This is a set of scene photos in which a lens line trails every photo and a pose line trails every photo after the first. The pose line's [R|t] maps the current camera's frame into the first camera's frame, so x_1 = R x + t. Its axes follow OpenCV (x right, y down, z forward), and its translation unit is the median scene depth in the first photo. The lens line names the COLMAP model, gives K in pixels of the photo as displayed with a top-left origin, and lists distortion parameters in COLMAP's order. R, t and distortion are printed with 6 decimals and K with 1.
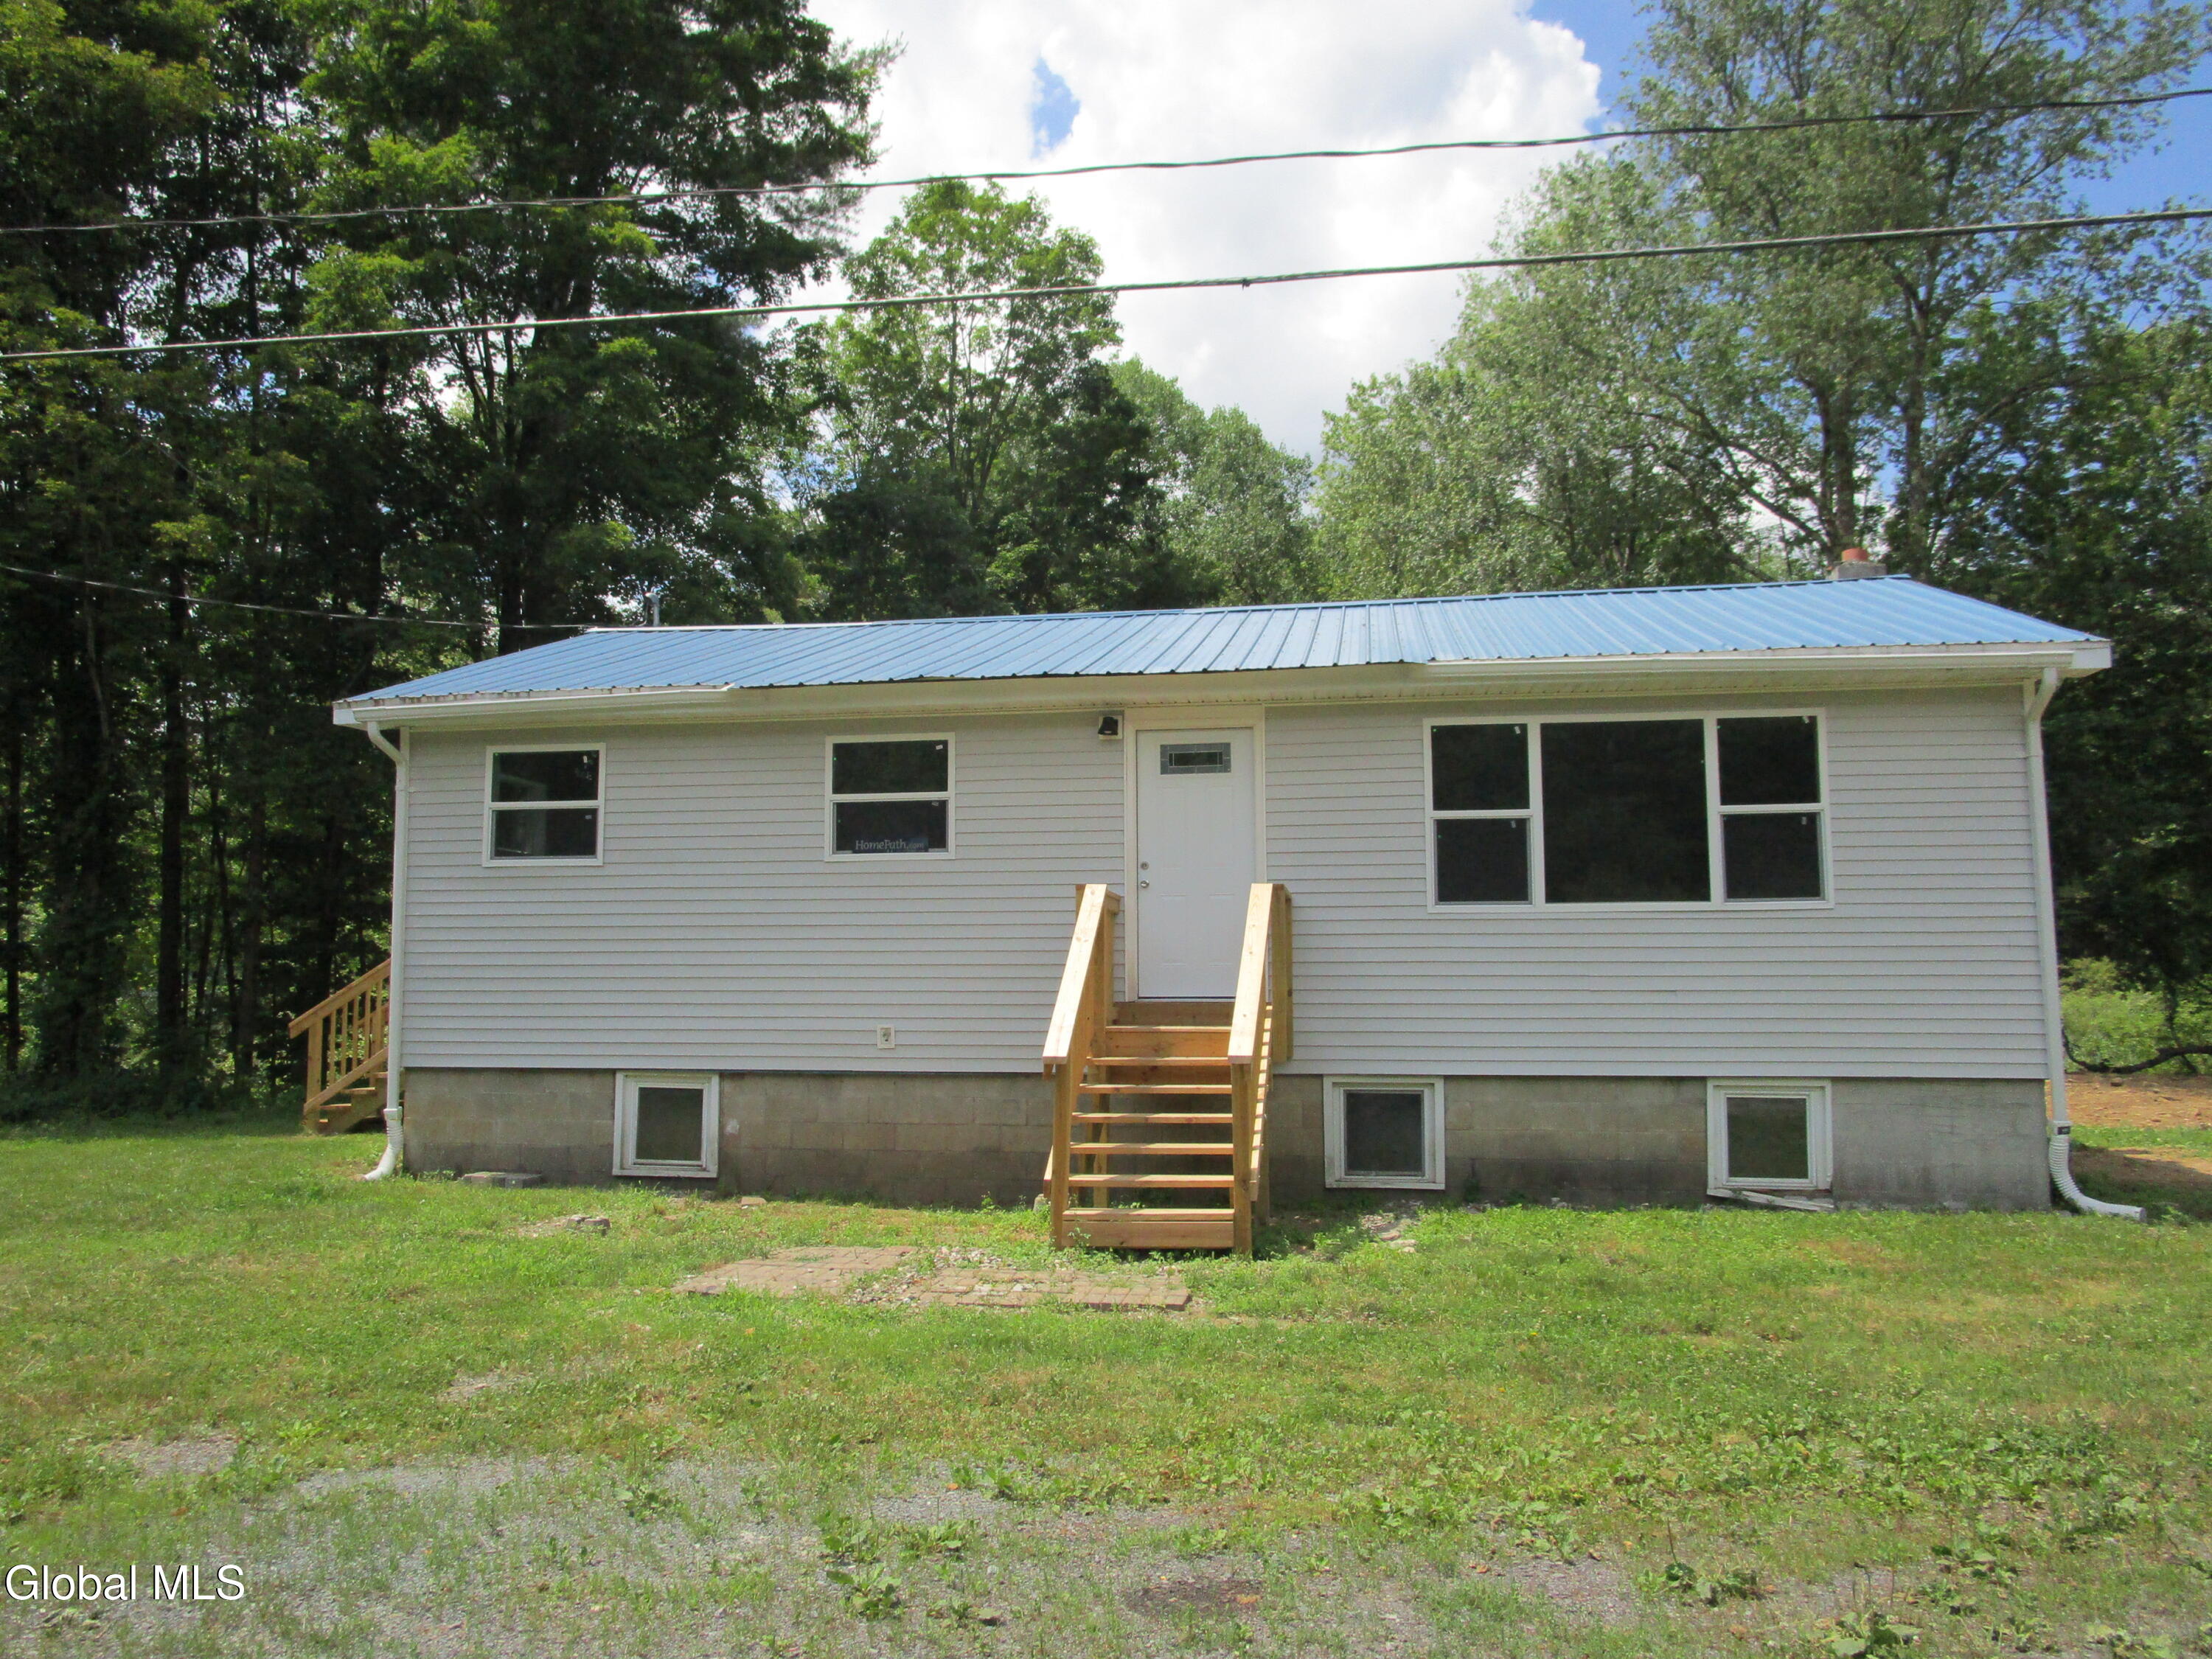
lens RADIAL K [[1646.1, 0, 1106.0], [0, 1646.1, 829.5], [0, 0, 1]] dist [-0.004249, 0.002382]
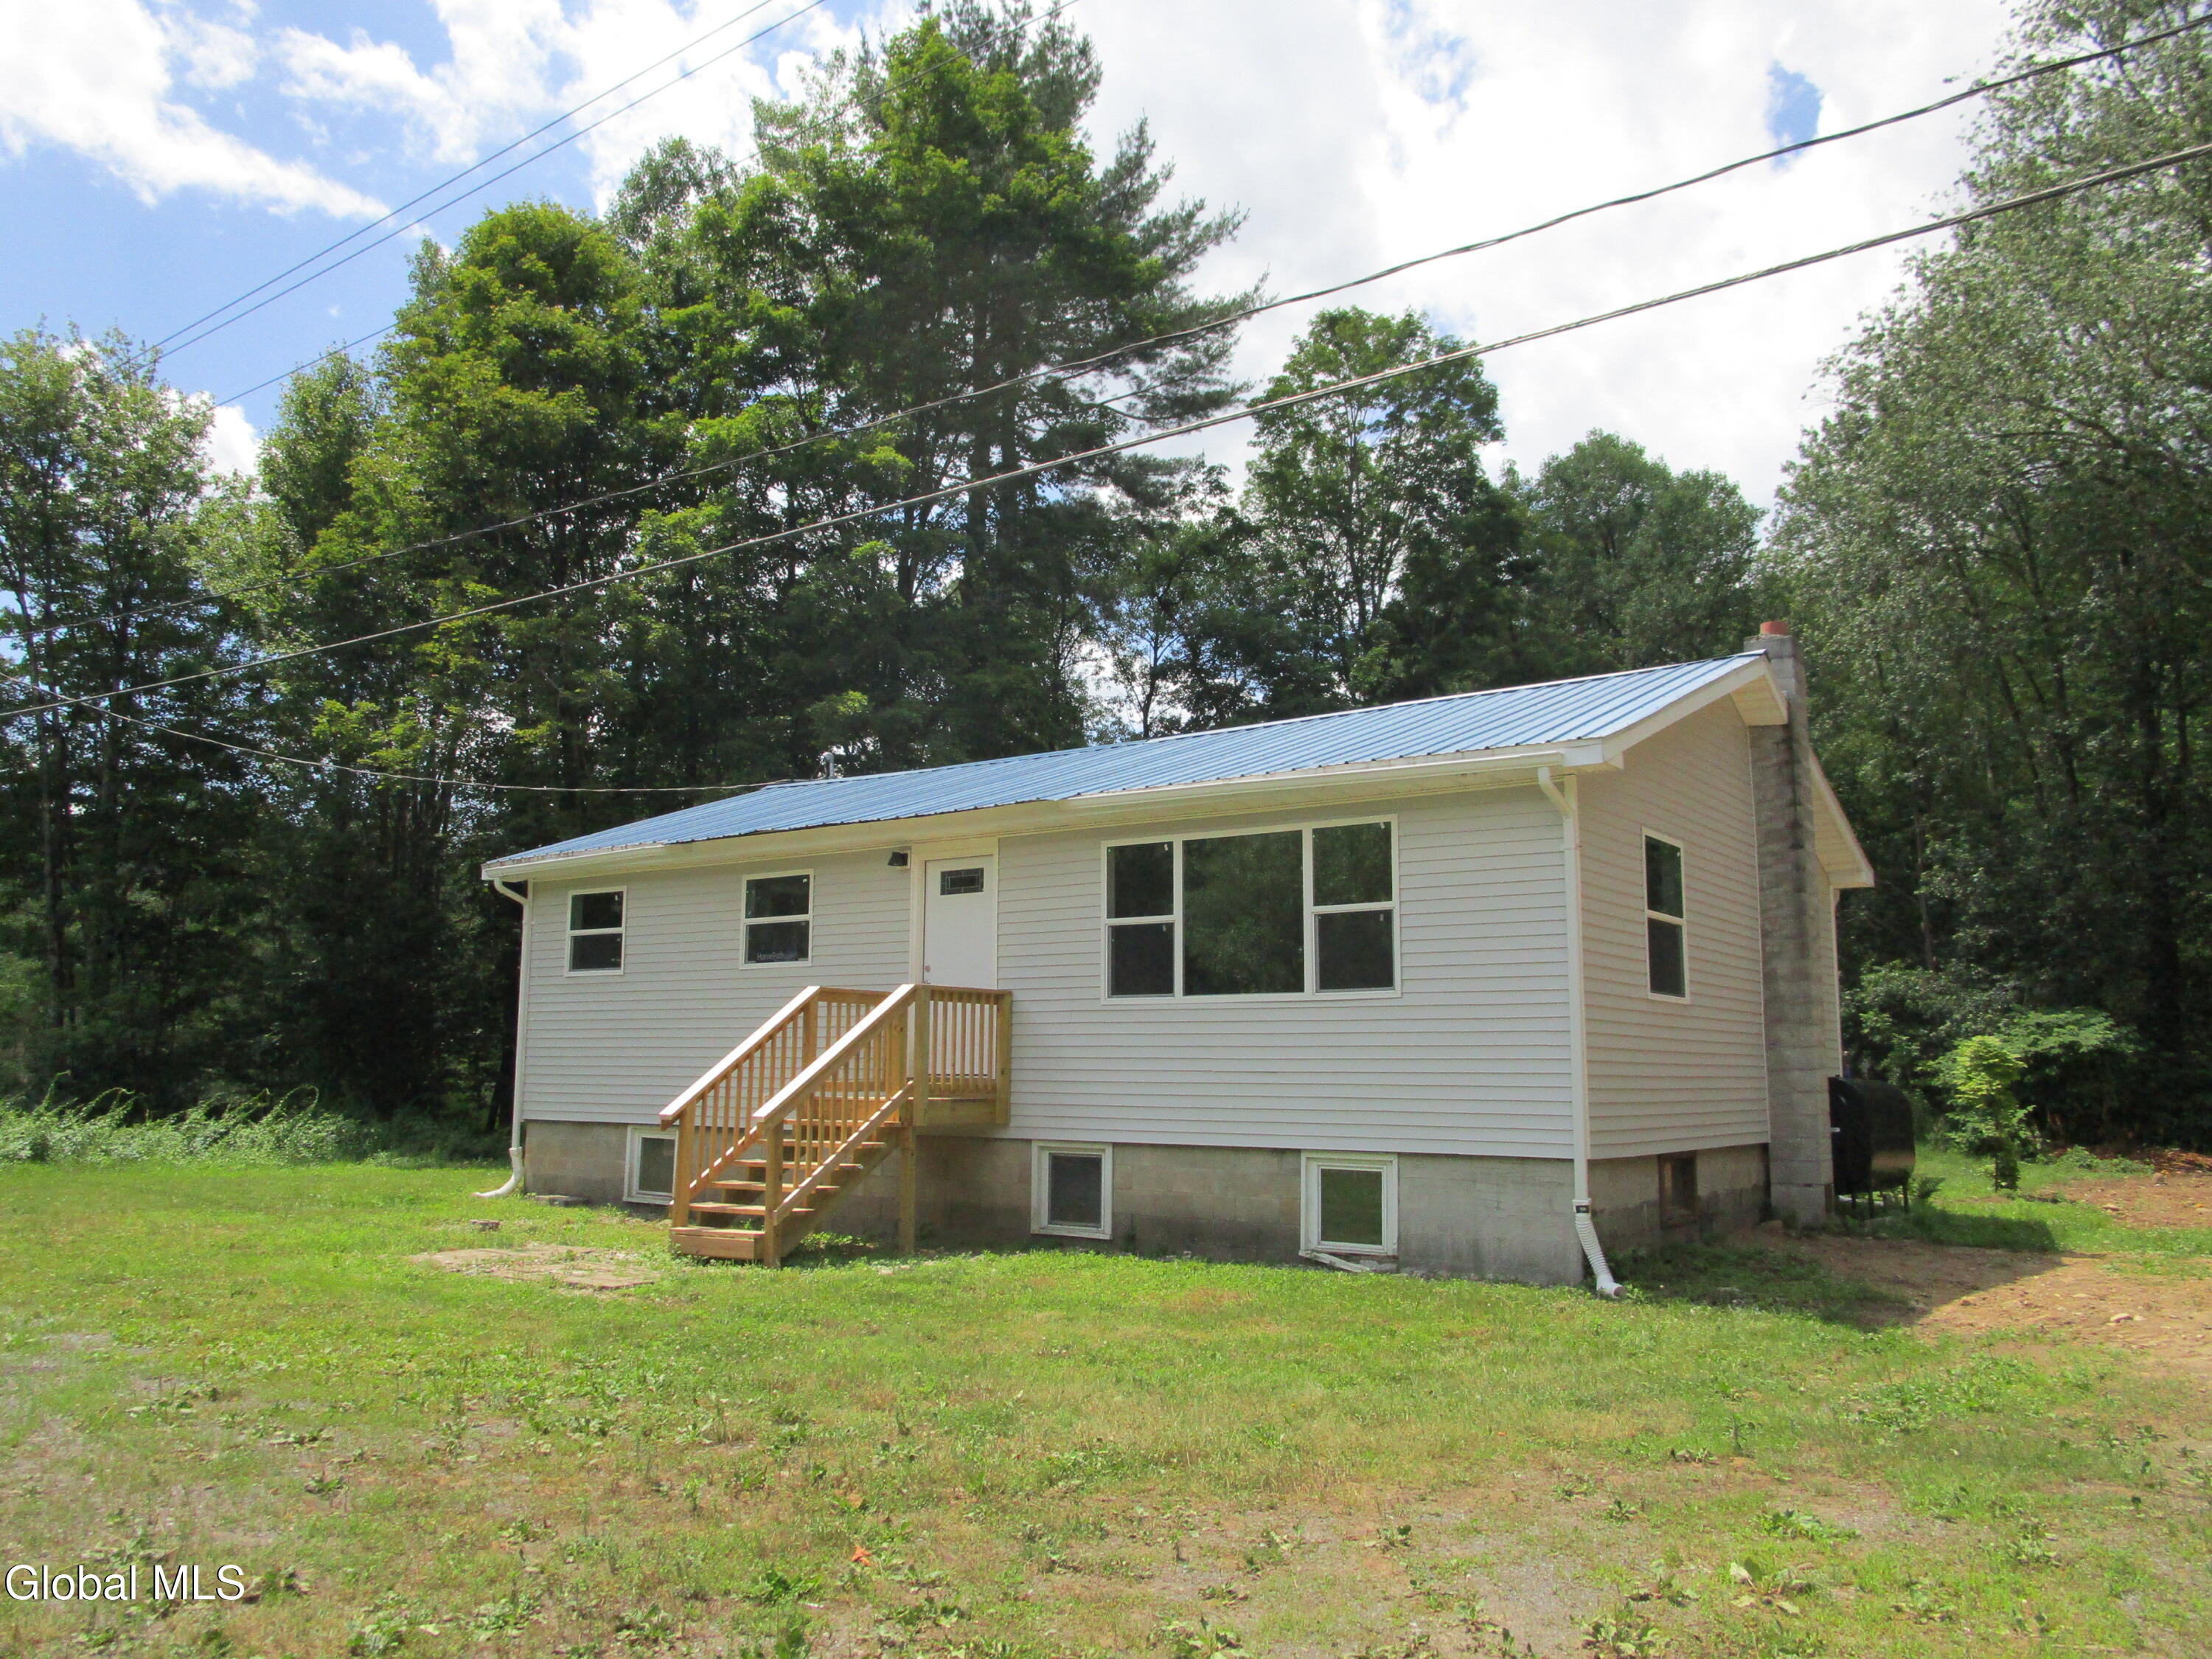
lens RADIAL K [[1674.4, 0, 1106.0], [0, 1674.4, 829.5], [0, 0, 1]] dist [-0.000883, 0.000987]
pose [[0.892905, -0.057220, -0.446595, 0.695197], [0.035386, 0.997742, -0.057086, -0.006162], [0.448853, 0.035169, 0.892913, -0.079106]]
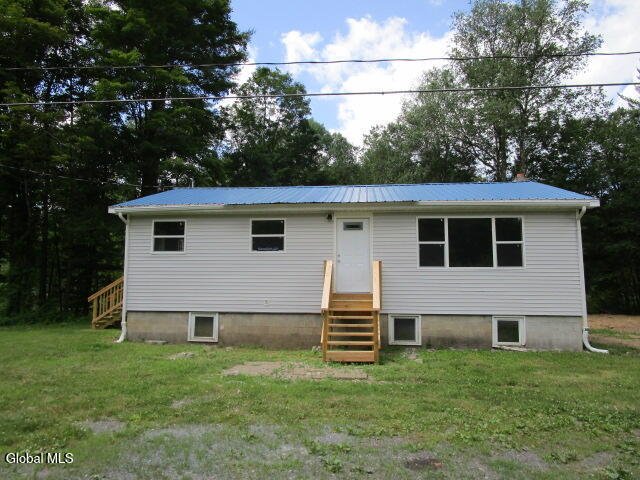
lens RADIAL K [[446.2, 0, 320.0], [0, 446.2, 240.0], [0, 0, 1]] dist [-0.003477, -0.000715]
pose [[0.997968, 0.014016, 0.062153, -0.076871], [-0.013117, 0.999804, -0.014848, 0.002551], [-0.062349, 0.014002, 0.997956, 0.020874]]
